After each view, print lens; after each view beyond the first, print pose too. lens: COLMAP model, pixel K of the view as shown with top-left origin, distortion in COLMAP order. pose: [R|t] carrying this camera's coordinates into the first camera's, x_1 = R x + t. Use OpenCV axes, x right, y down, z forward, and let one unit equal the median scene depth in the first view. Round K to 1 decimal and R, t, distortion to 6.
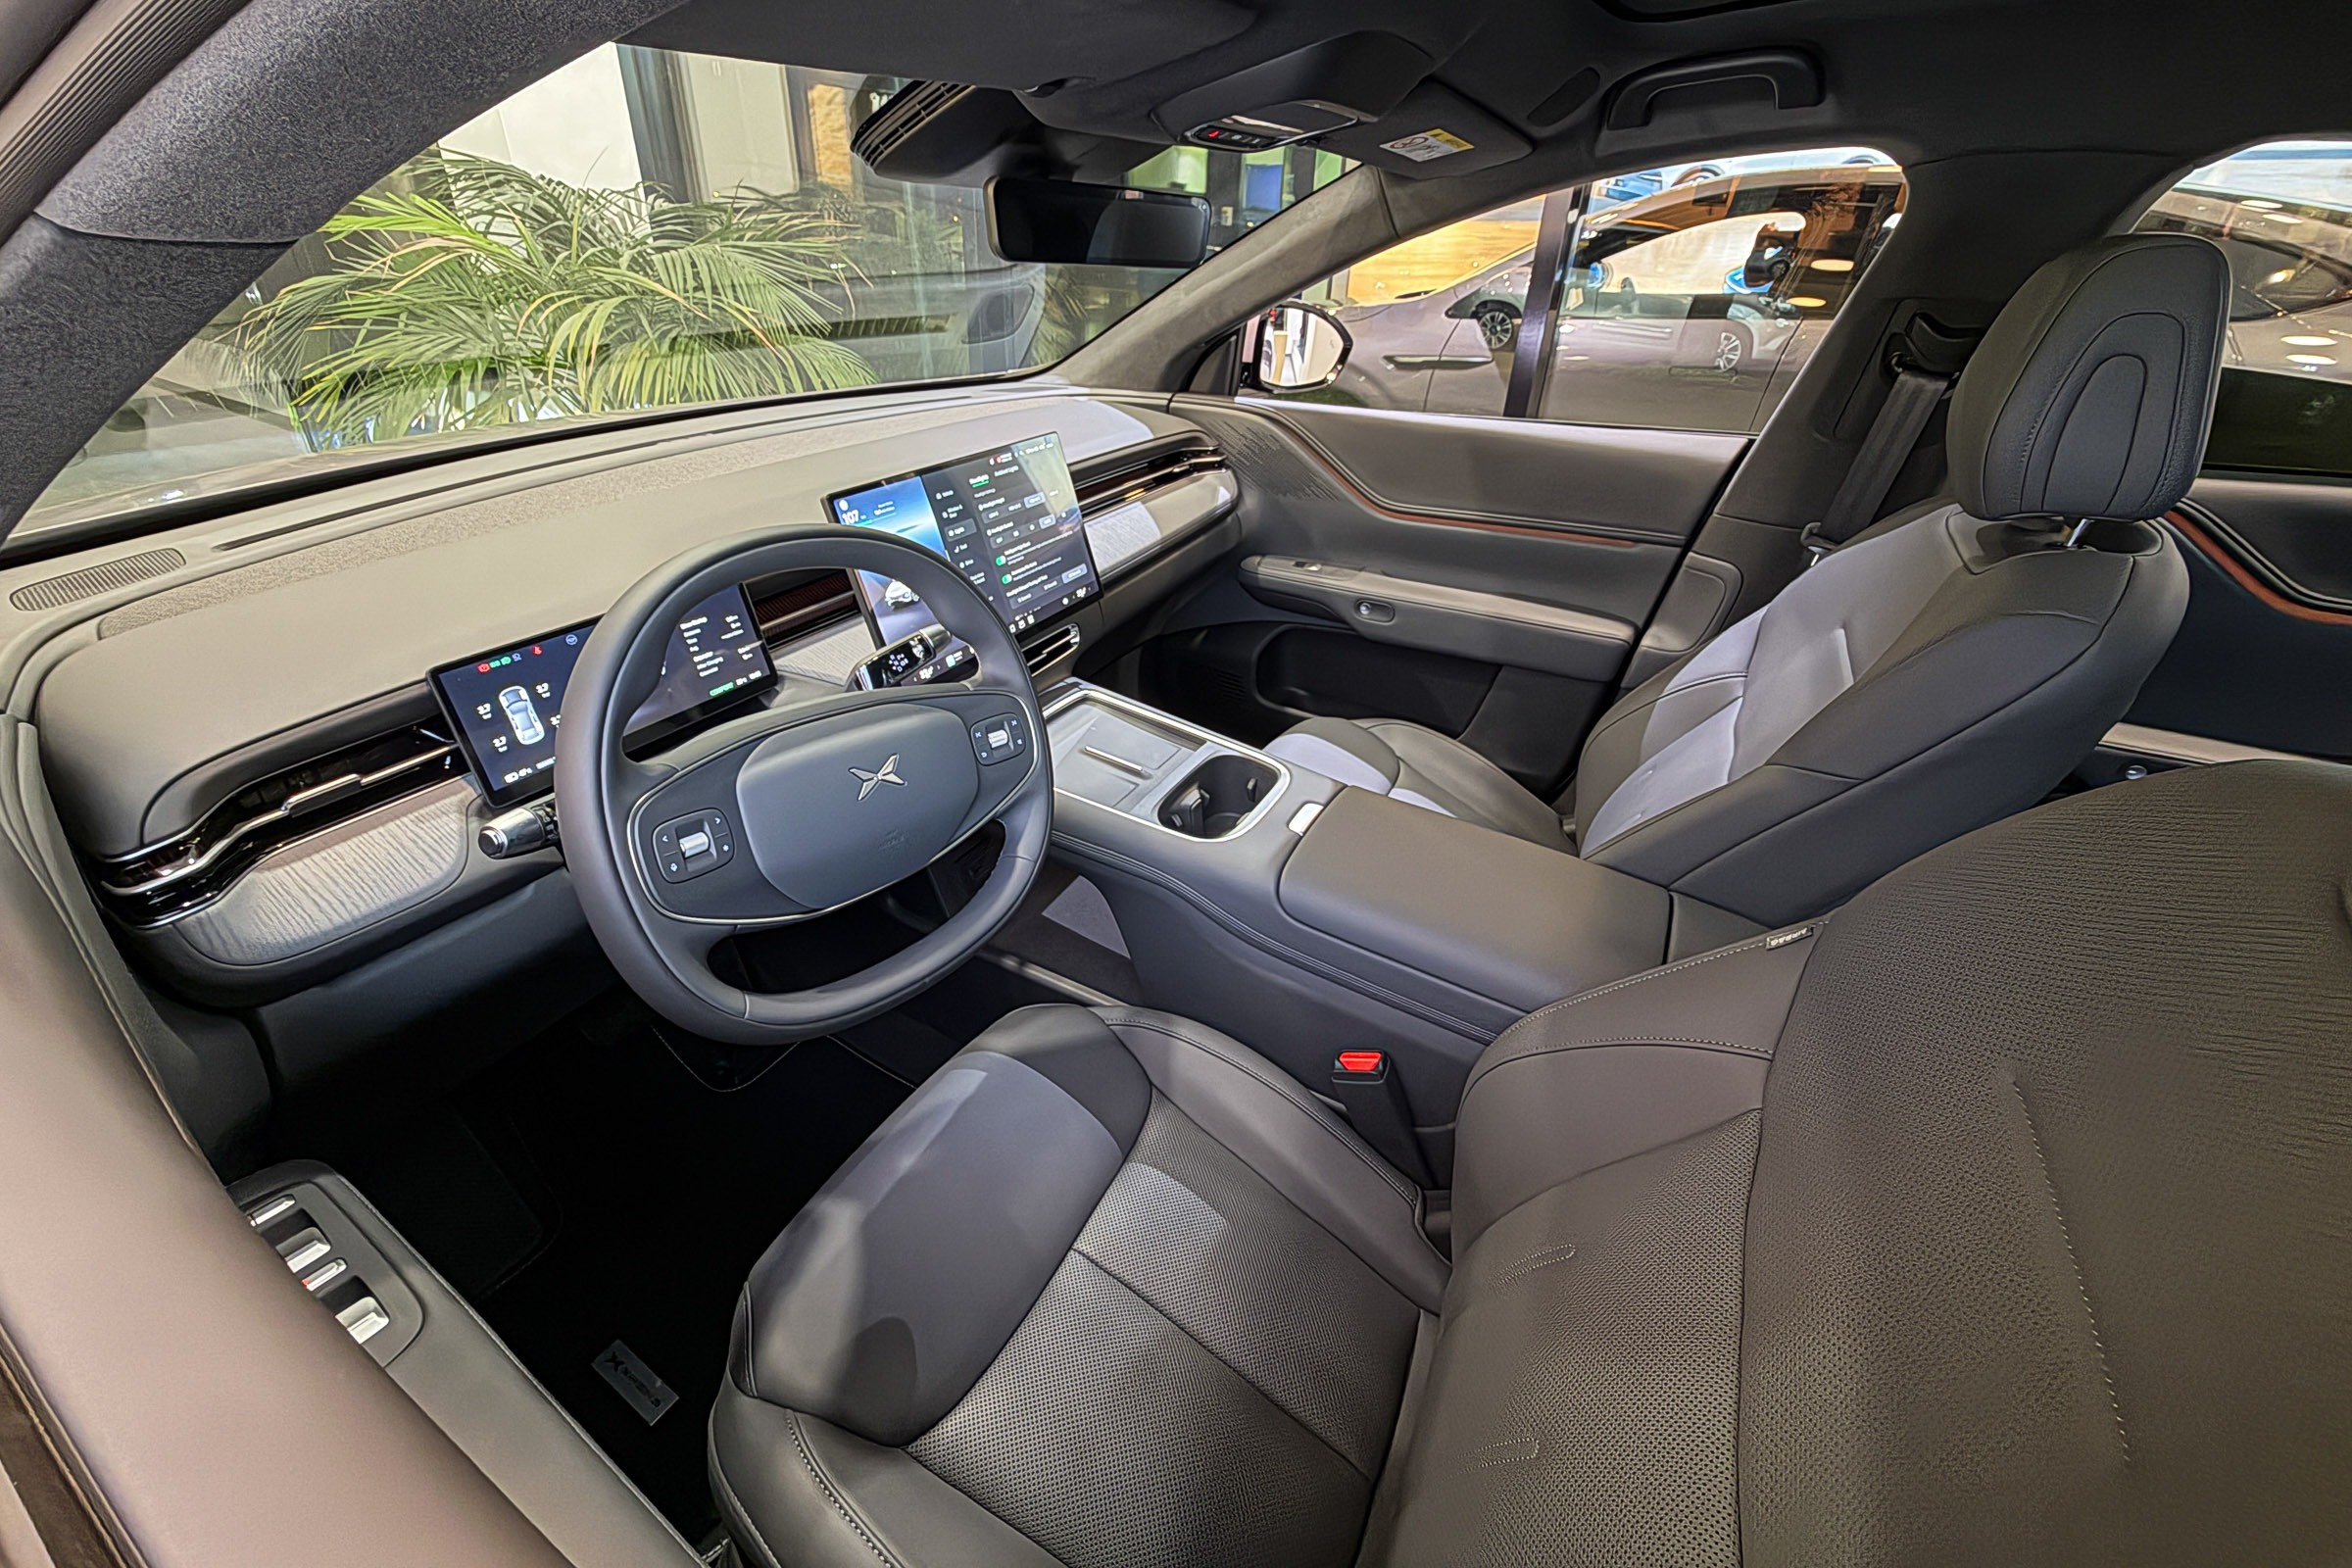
lens RADIAL K [[955.1, 0, 1172.0], [0, 955.1, 683.4], [0, 0, 1]] dist [-0.000048, -0.000086]
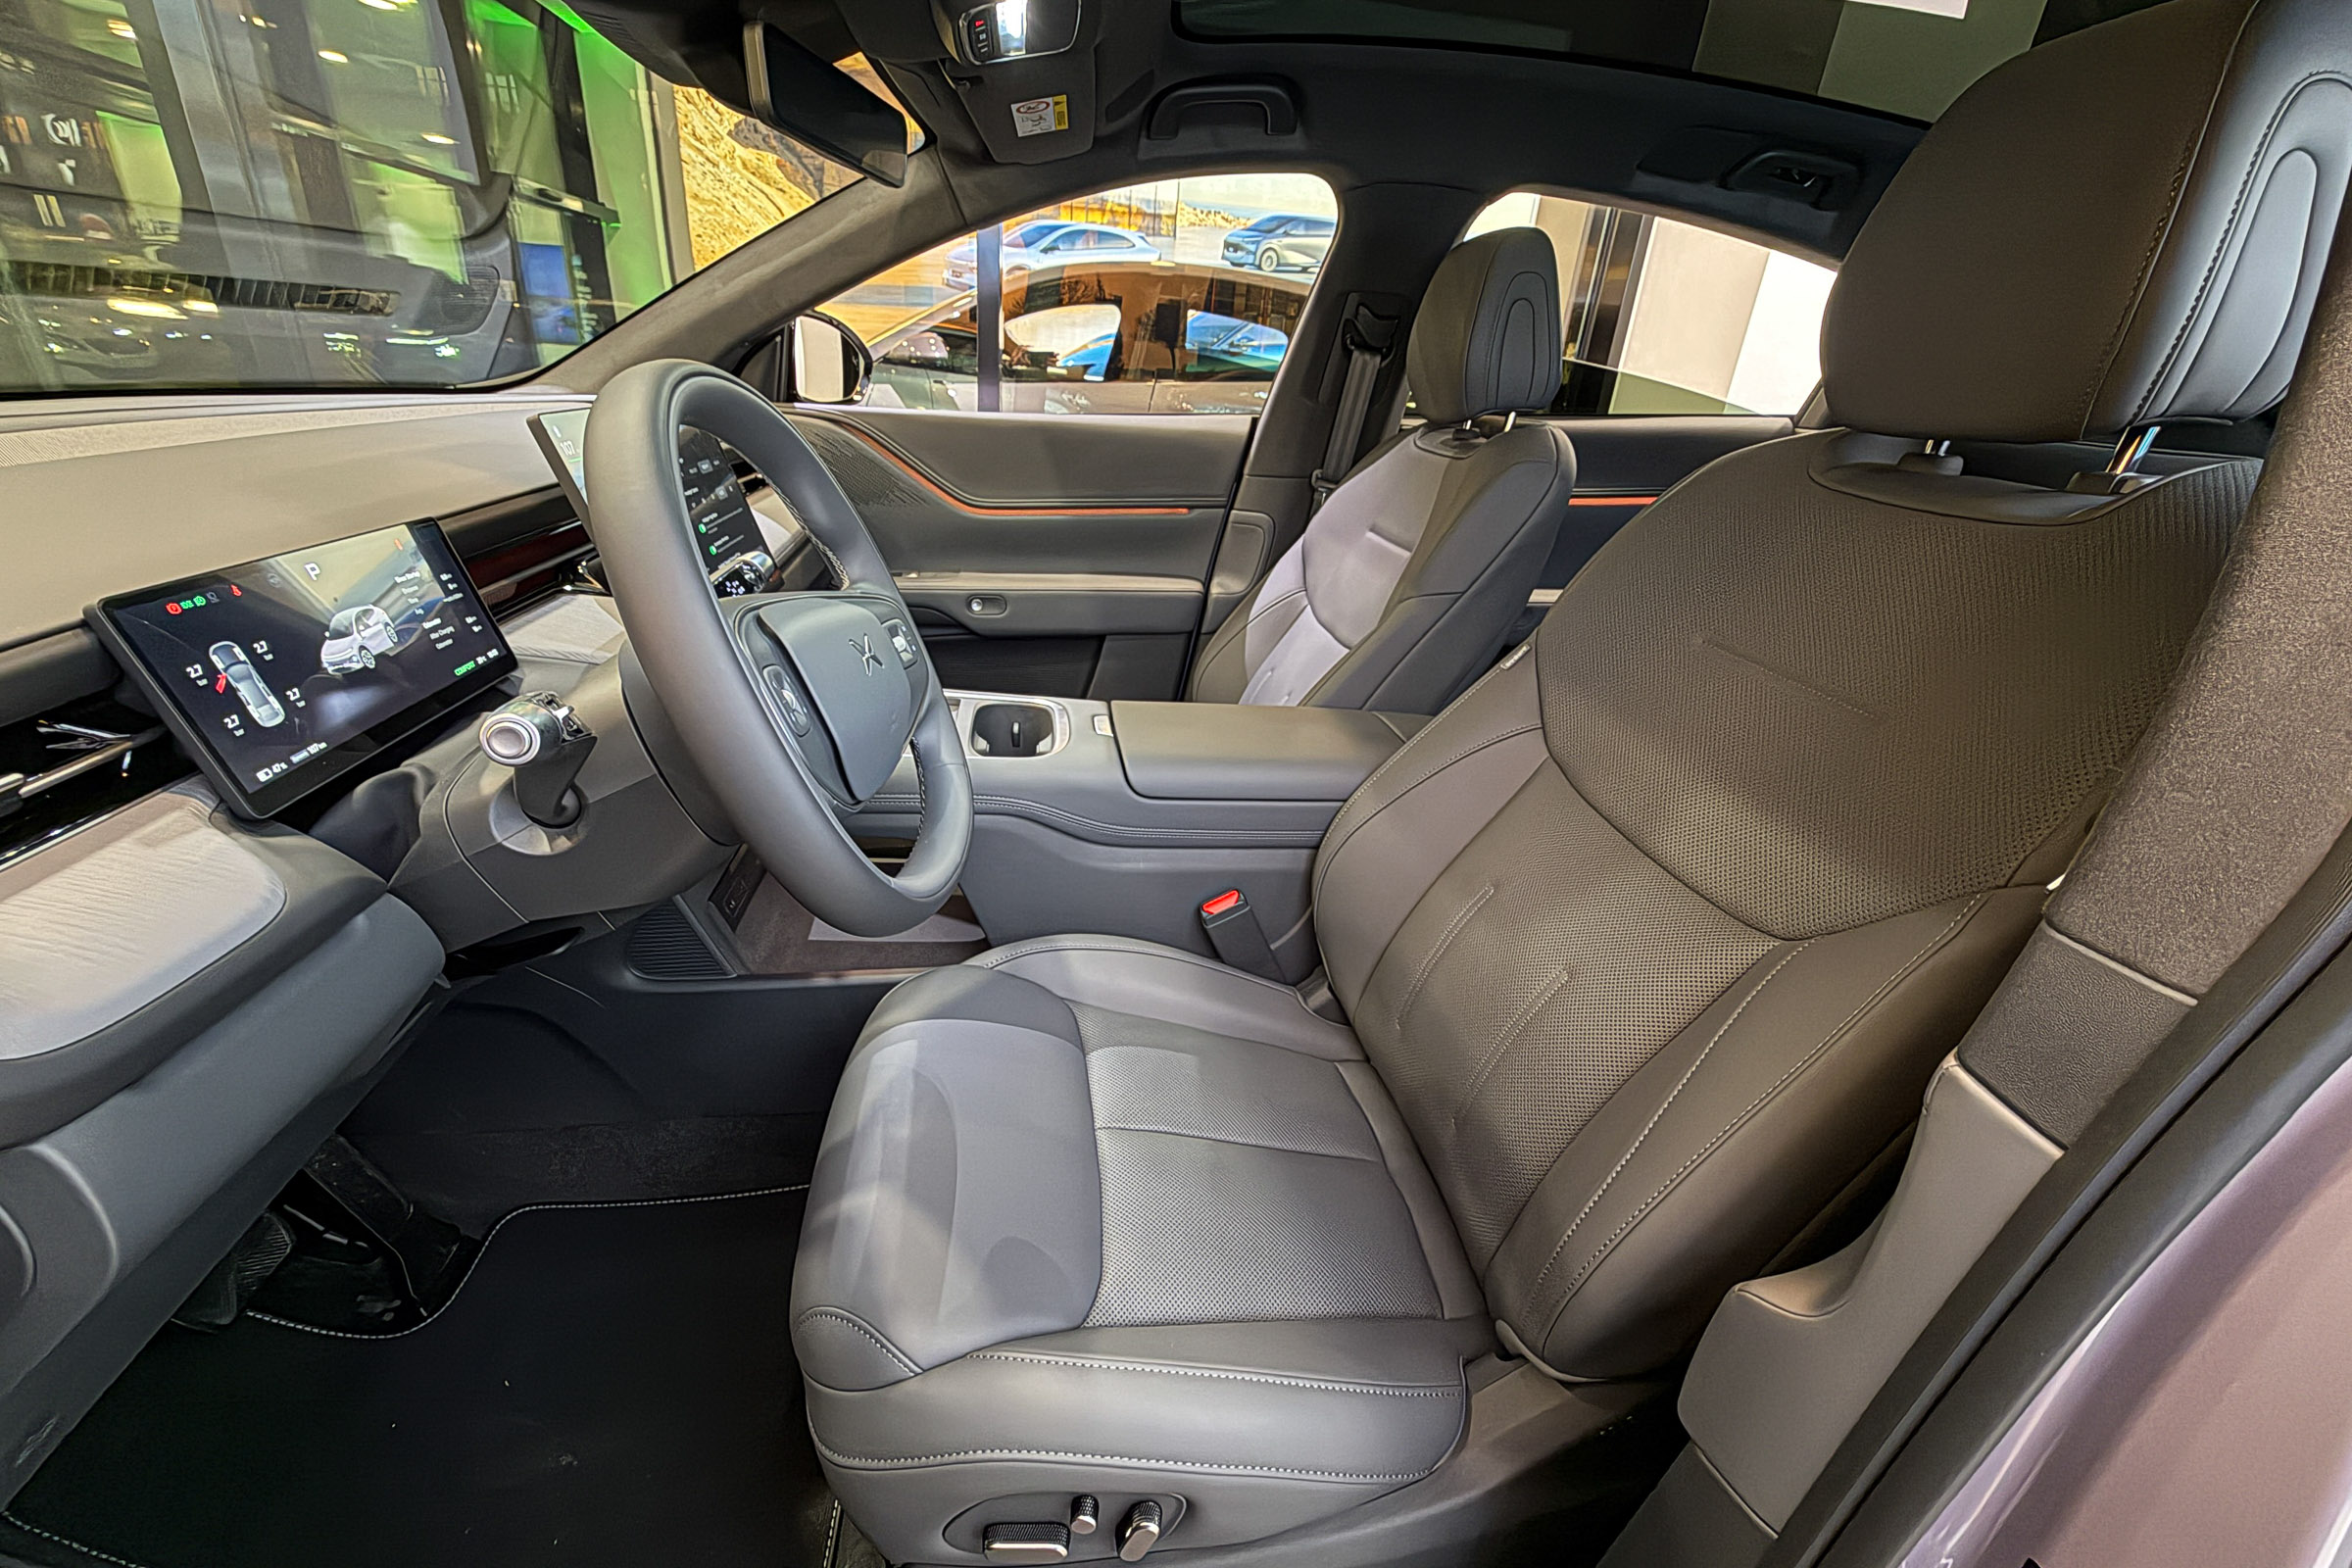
lens RADIAL K [[940.3, 0, 1176.0], [0, 940.3, 784.0], [0, 0, 1]] dist [0.000071, -0.000080]
pose [[0.790909, -0.229521, 0.567260, -0.397788], [0.232254, 0.970223, 0.068741, 0.145036], [-0.566146, 0.077380, 0.820665, 0.080773]]
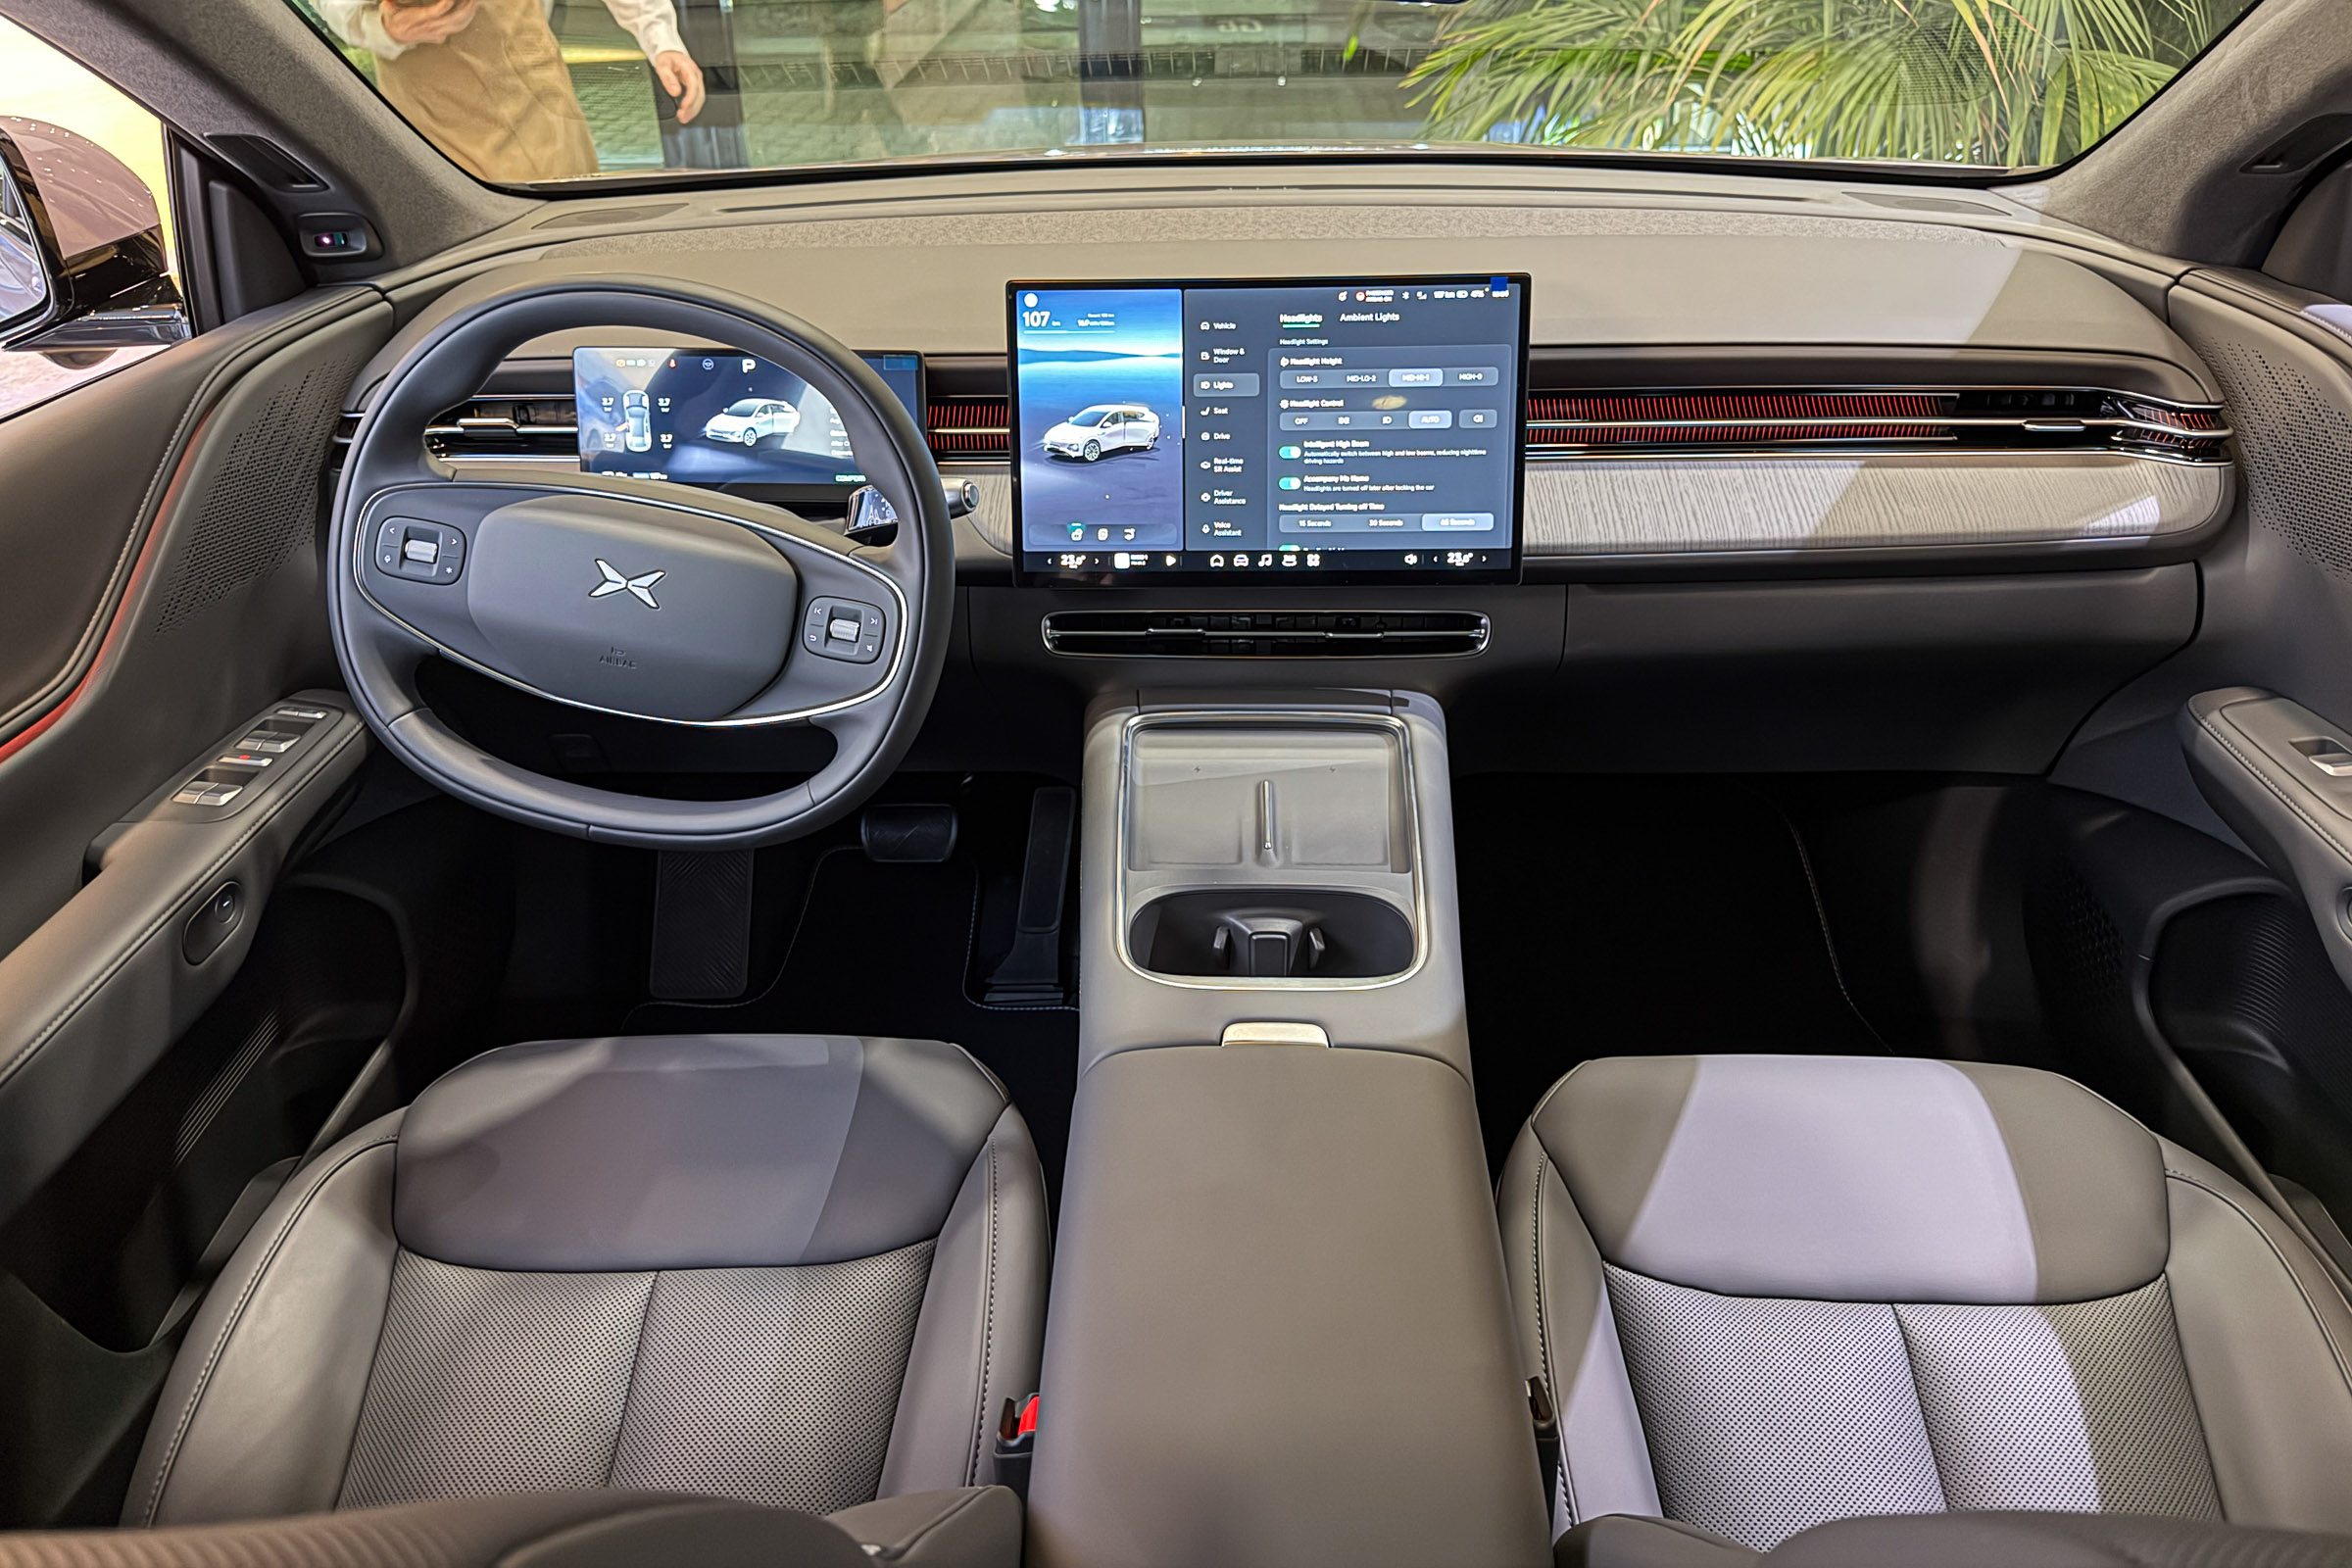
lens RADIAL K [[1705.2, 0, 1169.4], [0, 1705.2, 669.1], [0, 0, 1]] dist [0.042241, -0.002766]
pose [[0.463211, 0.376418, -0.802337, 0.775804], [-0.362377, 0.906625, 0.216135, -0.224912], [0.808776, 0.190632, 0.556364, 0.362747]]
